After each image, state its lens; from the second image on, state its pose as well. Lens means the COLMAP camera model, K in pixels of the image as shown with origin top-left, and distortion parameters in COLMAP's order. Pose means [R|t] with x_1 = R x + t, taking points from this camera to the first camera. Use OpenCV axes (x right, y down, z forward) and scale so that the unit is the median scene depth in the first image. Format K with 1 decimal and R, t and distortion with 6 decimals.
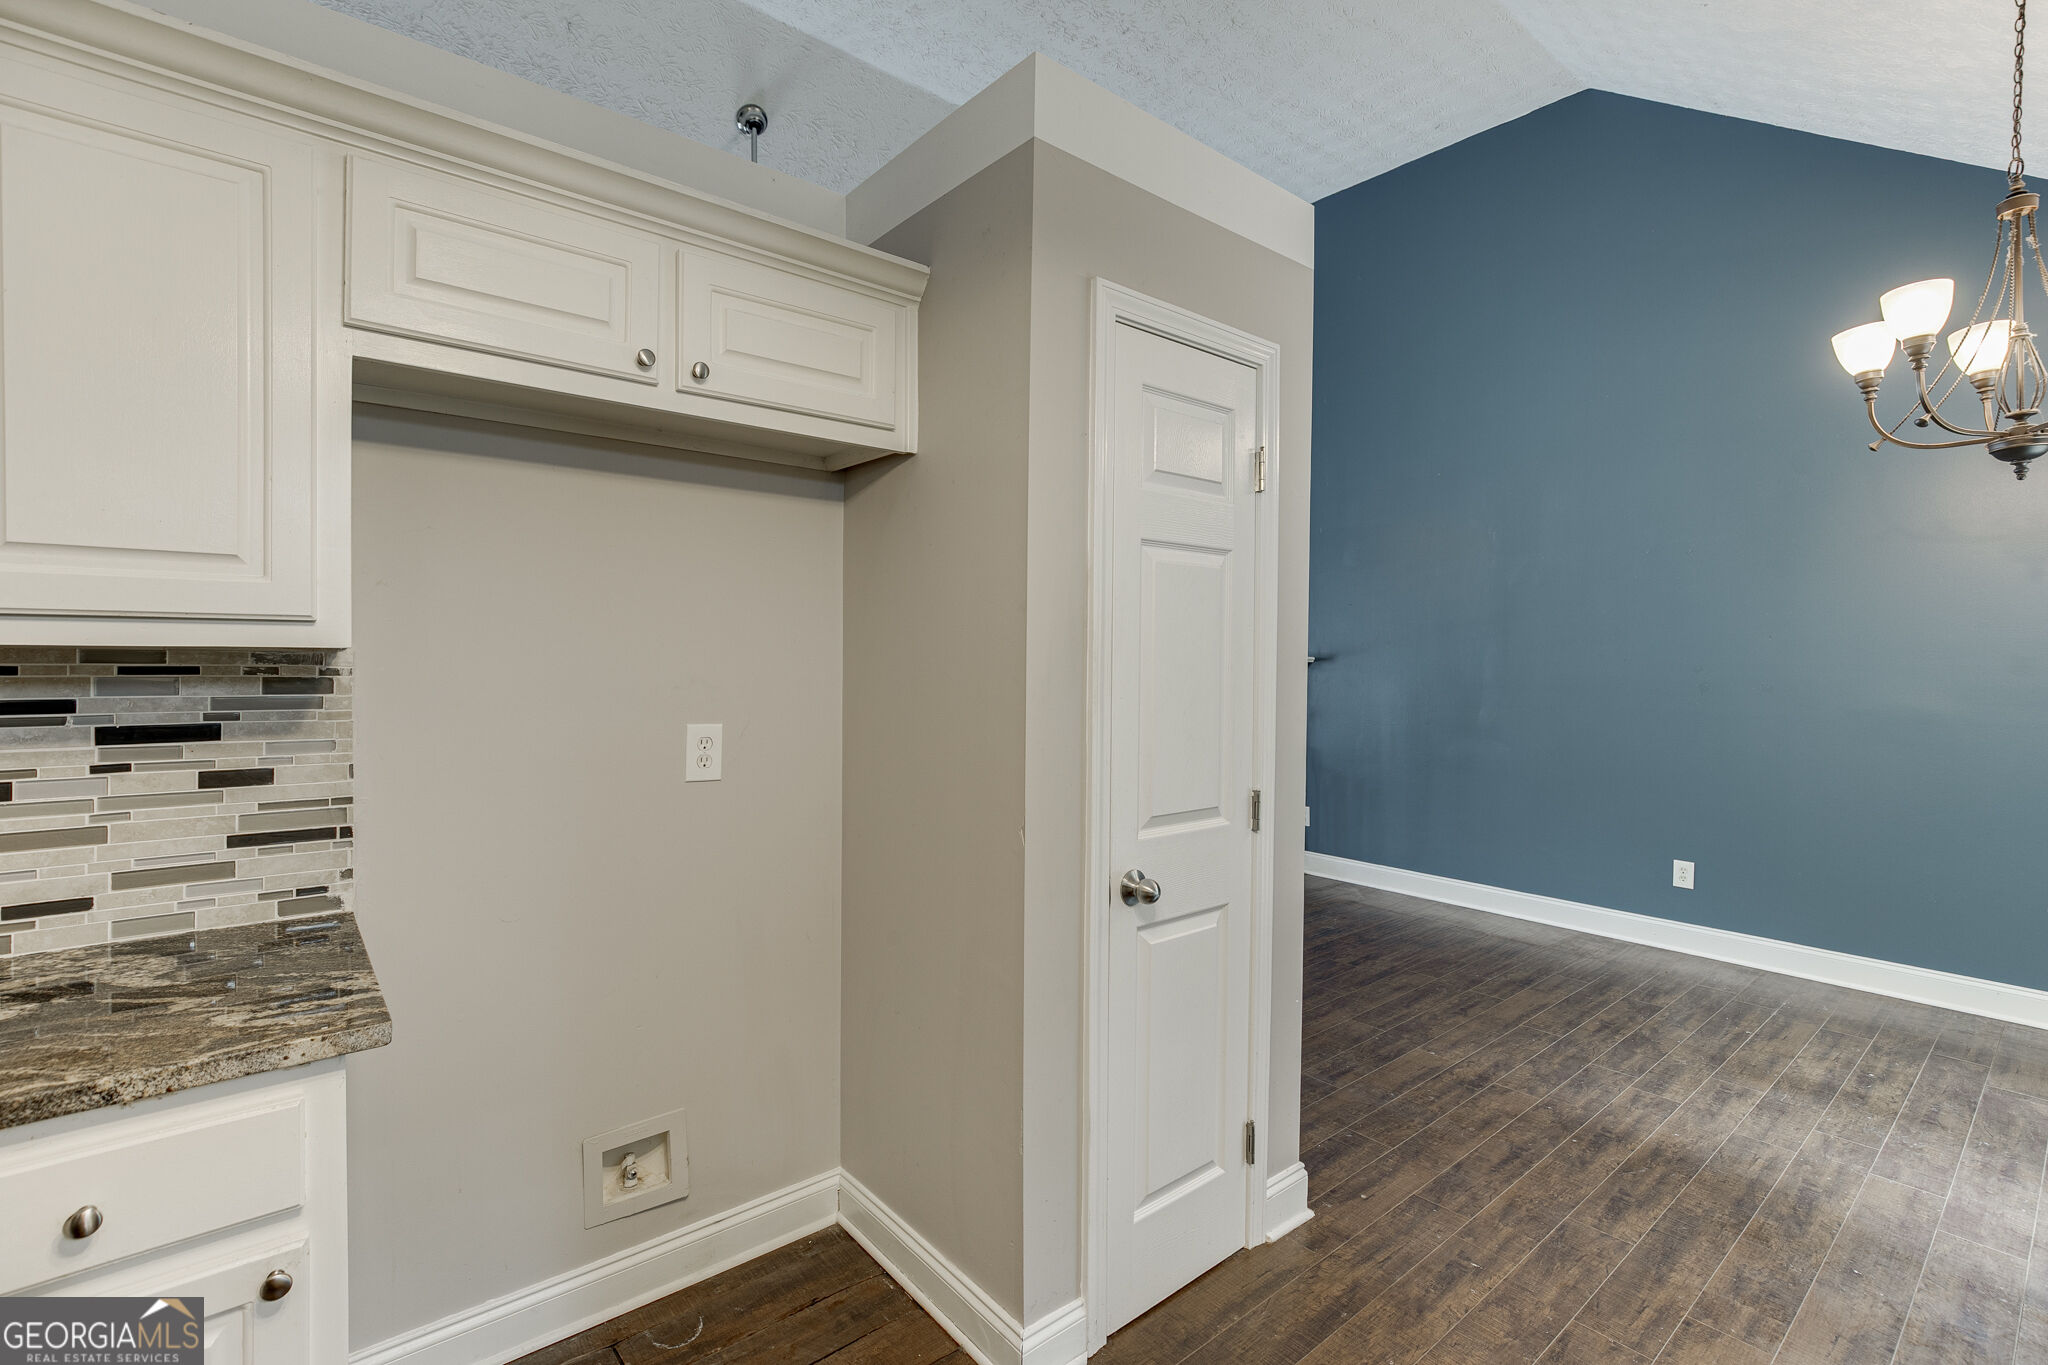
lens RADIAL K [[927.7, 0, 1022.3], [0, 927.7, 669.0], [0, 0, 1]] dist [-0.016371, 0.009050]
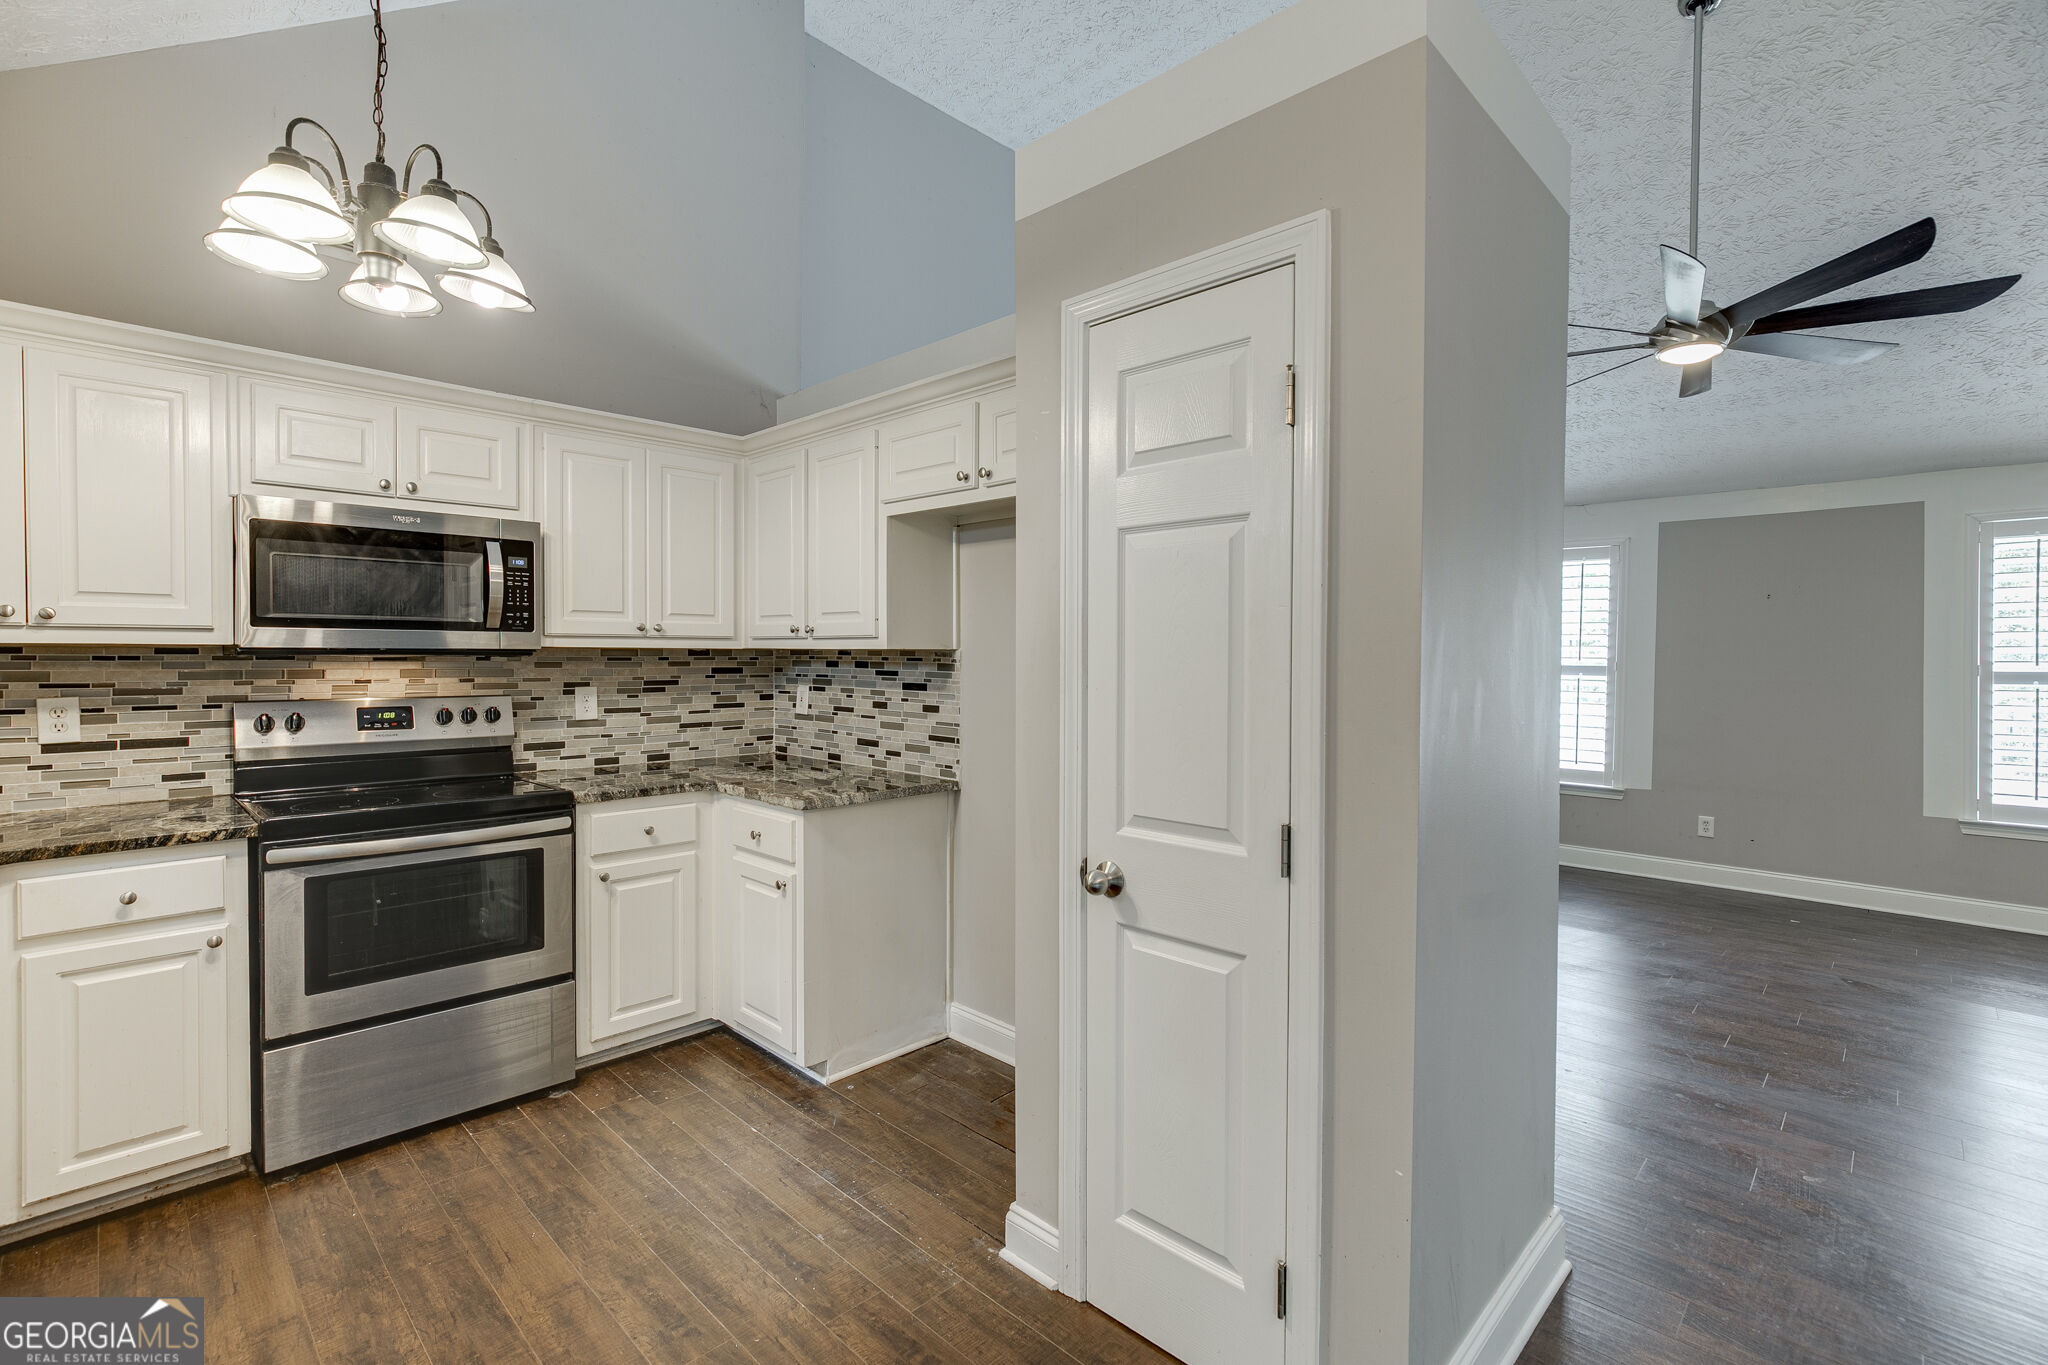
lens RADIAL K [[927.7, 0, 1022.3], [0, 927.7, 669.0], [0, 0, 1]] dist [-0.016371, 0.009050]
pose [[0.104067, 0.008199, -0.994536, 1.053423], [-0.017033, 0.999834, 0.006460, 0.004657], [0.994424, 0.016268, 0.104190, 0.764805]]
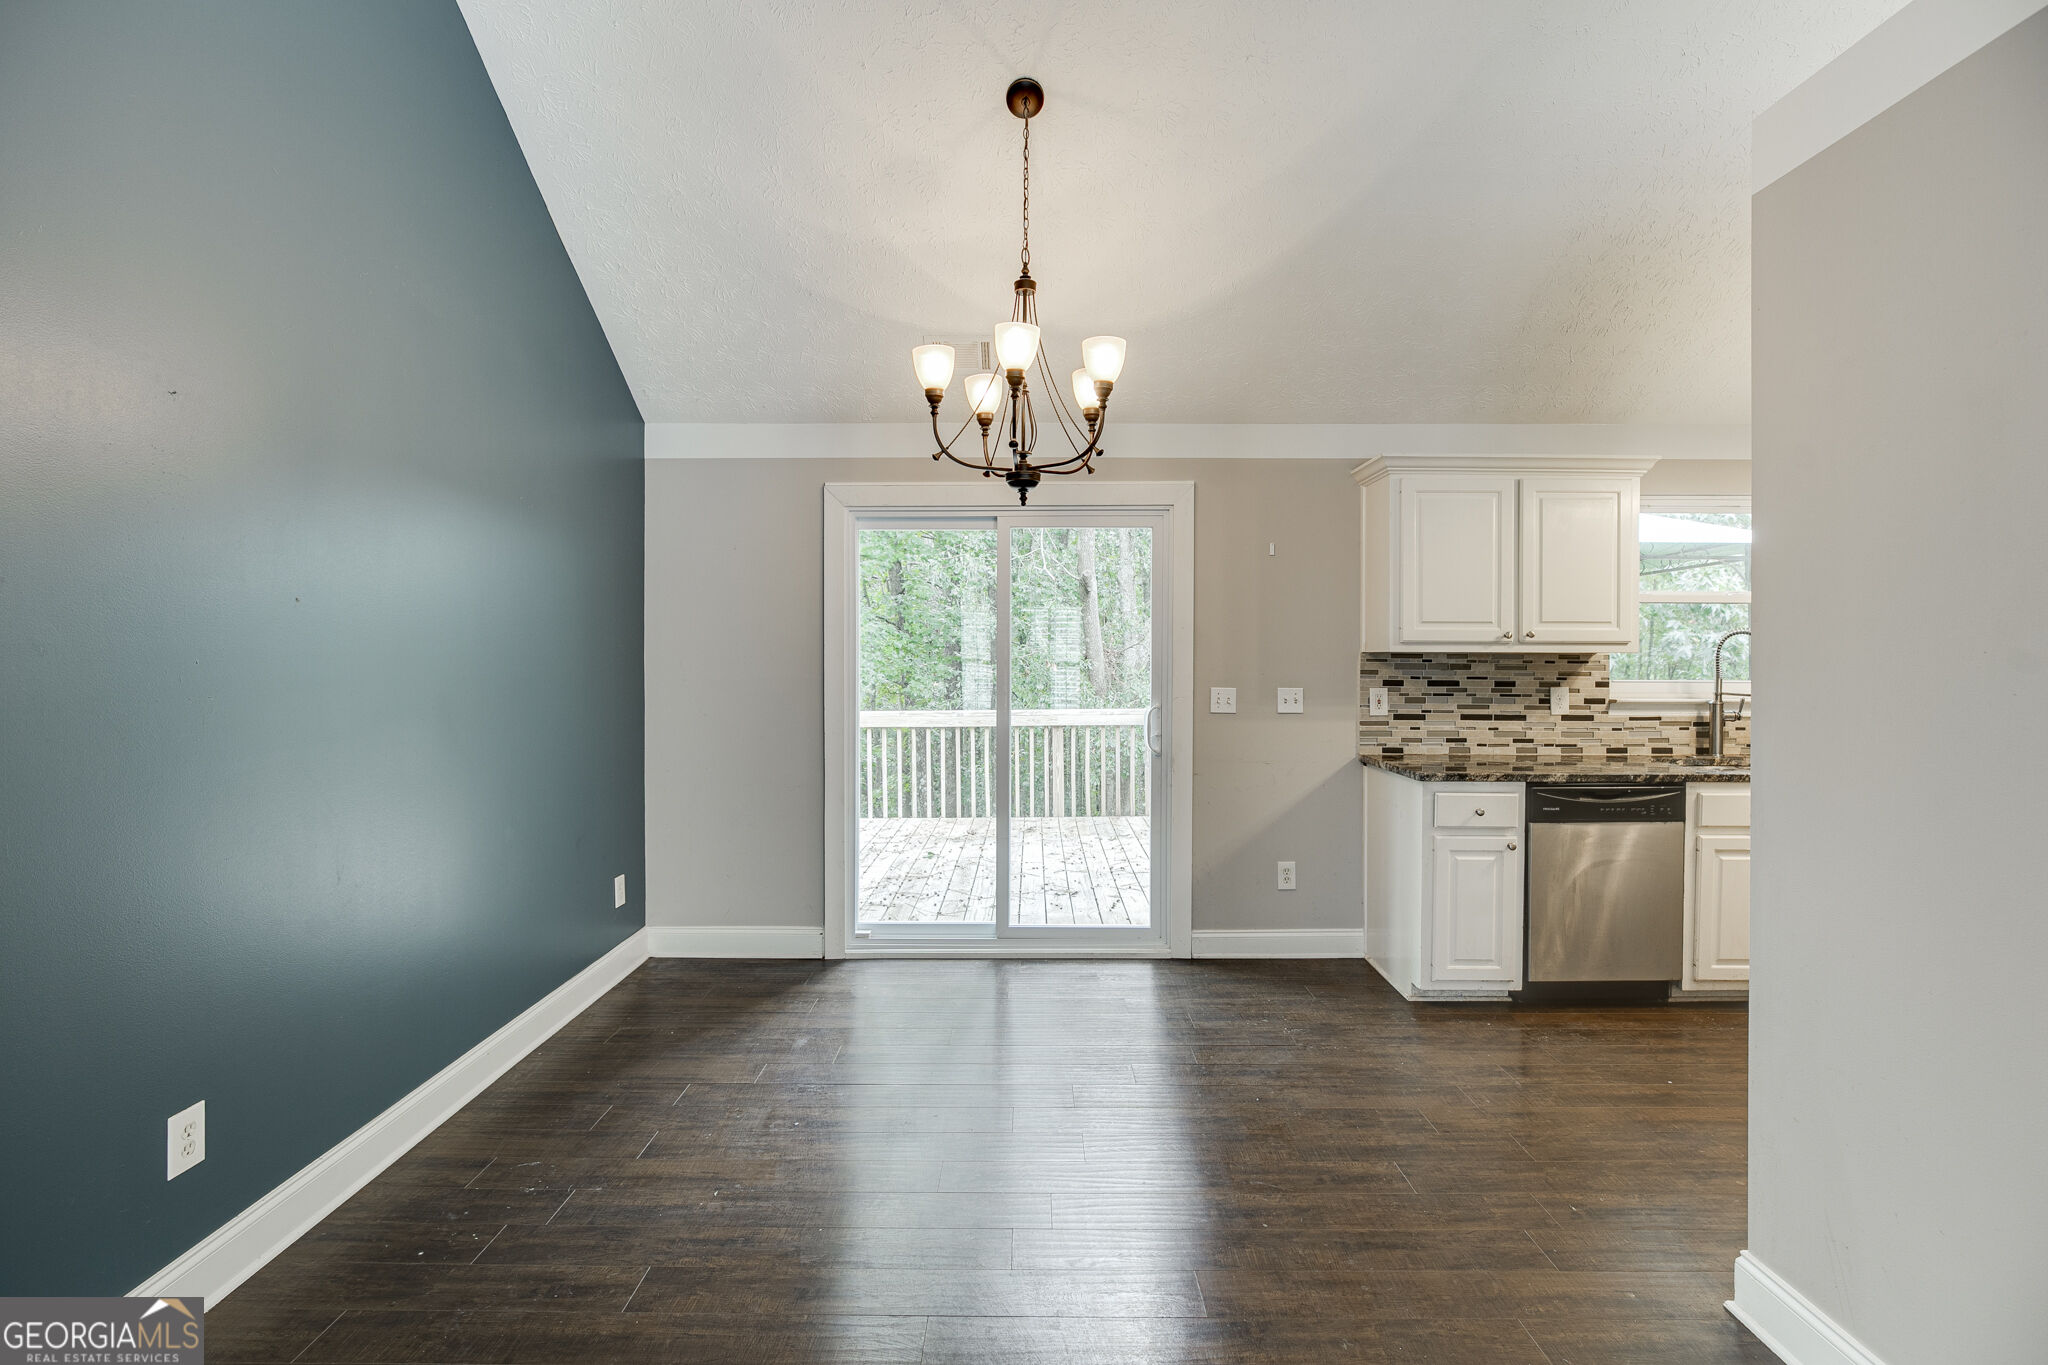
lens RADIAL K [[927.7, 0, 1022.3], [0, 927.7, 669.0], [0, 0, 1]] dist [-0.016371, 0.009050]
pose [[-0.764765, -0.019317, 0.644020, 0.322009], [-0.000034, 0.999552, 0.029940, -0.023713], [-0.644310, 0.022875, -0.764423, 2.390774]]
